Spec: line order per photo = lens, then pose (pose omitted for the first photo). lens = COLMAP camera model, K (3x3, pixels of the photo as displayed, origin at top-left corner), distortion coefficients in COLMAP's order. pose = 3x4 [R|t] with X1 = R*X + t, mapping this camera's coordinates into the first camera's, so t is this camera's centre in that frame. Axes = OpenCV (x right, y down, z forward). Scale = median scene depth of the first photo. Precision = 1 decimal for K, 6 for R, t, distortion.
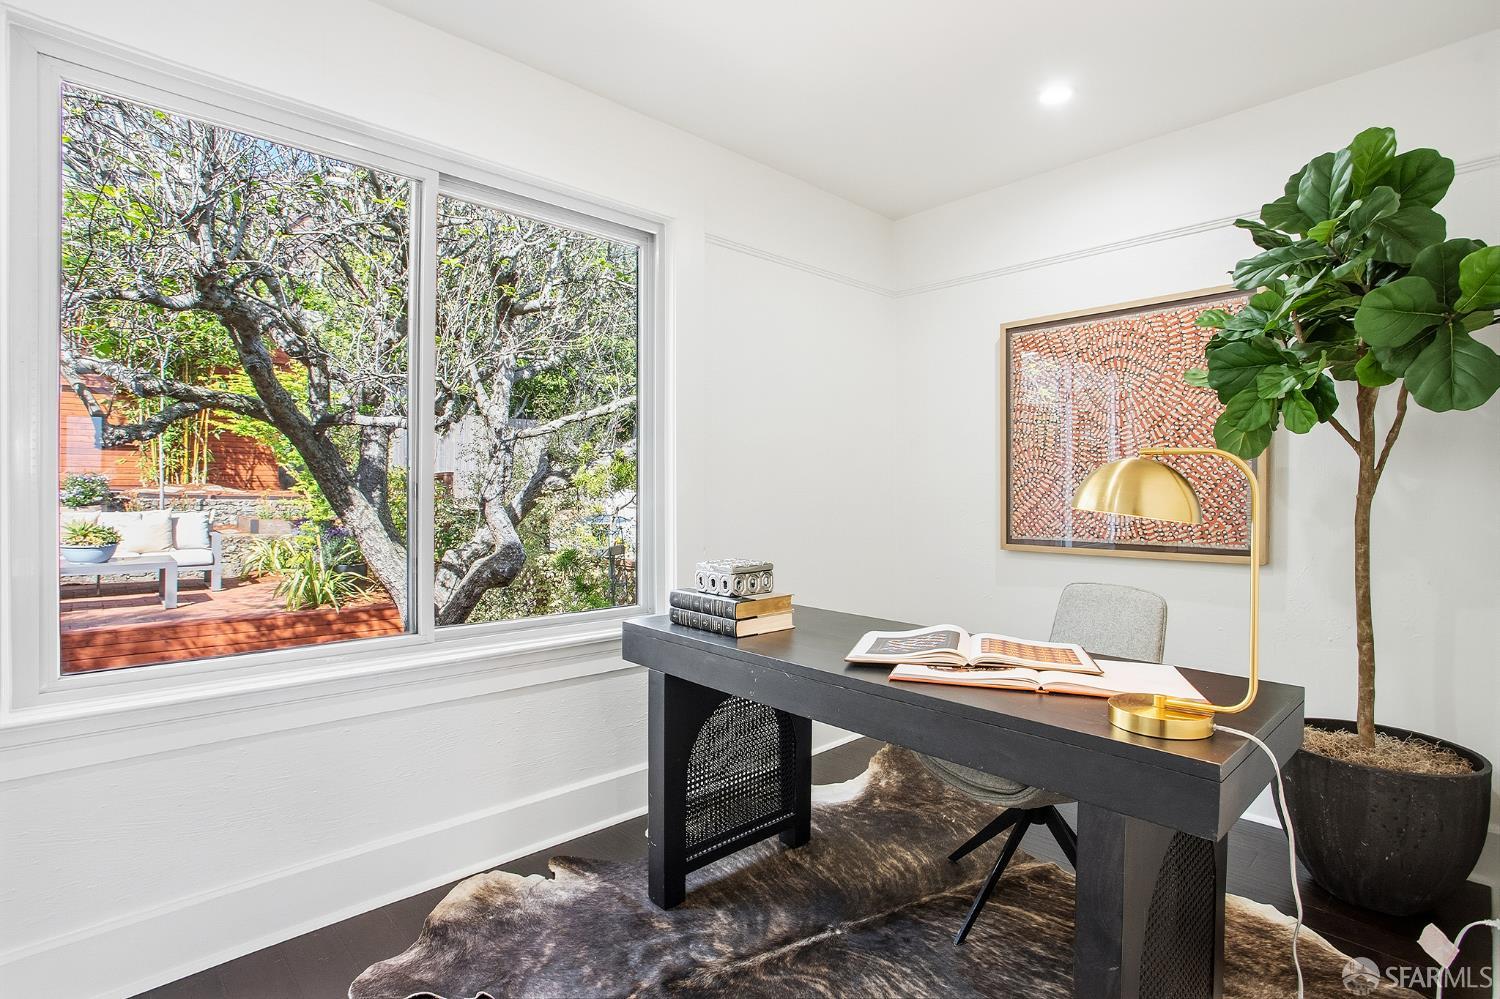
lens RADIAL K [[749.5, 0, 751.1], [0, 749.5, 489.2], [0, 0, 1]] dist [-0.021701, 0.000718]
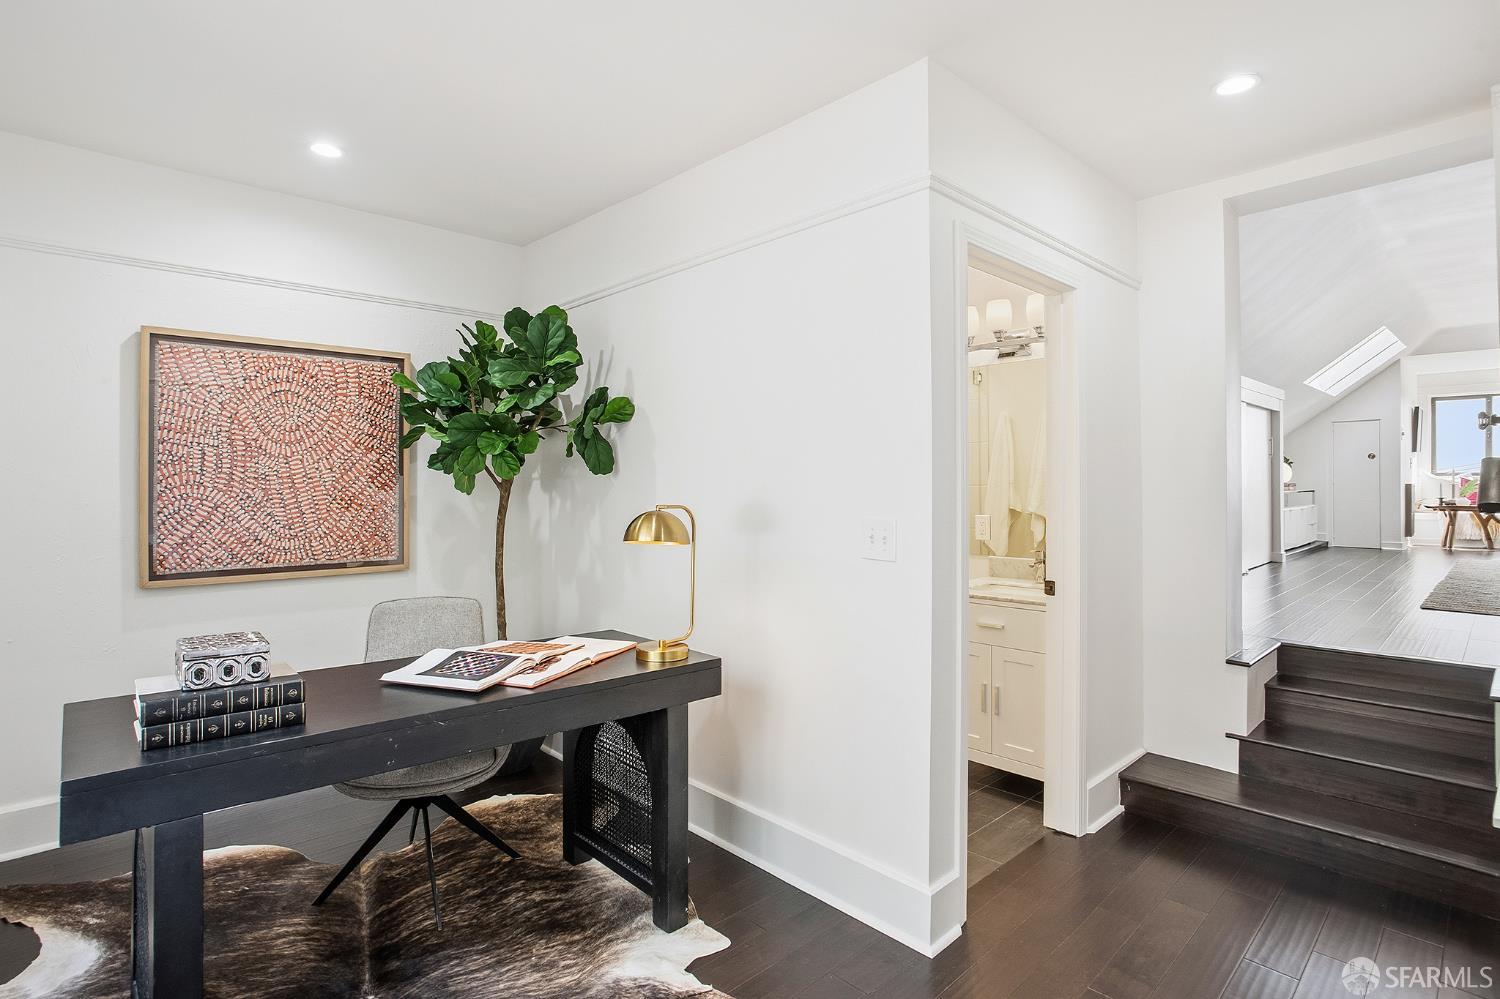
lens RADIAL K [[737.0, 0, 740.0], [0, 737.0, 474.8], [0, 0, 1]] dist [0.002529, 0.000919]
pose [[0.027453, 0.014394, 0.999519, -0.562719], [-0.002930, 0.999893, -0.014319, -0.045563], [-0.999619, -0.002535, 0.027492, 0.335741]]
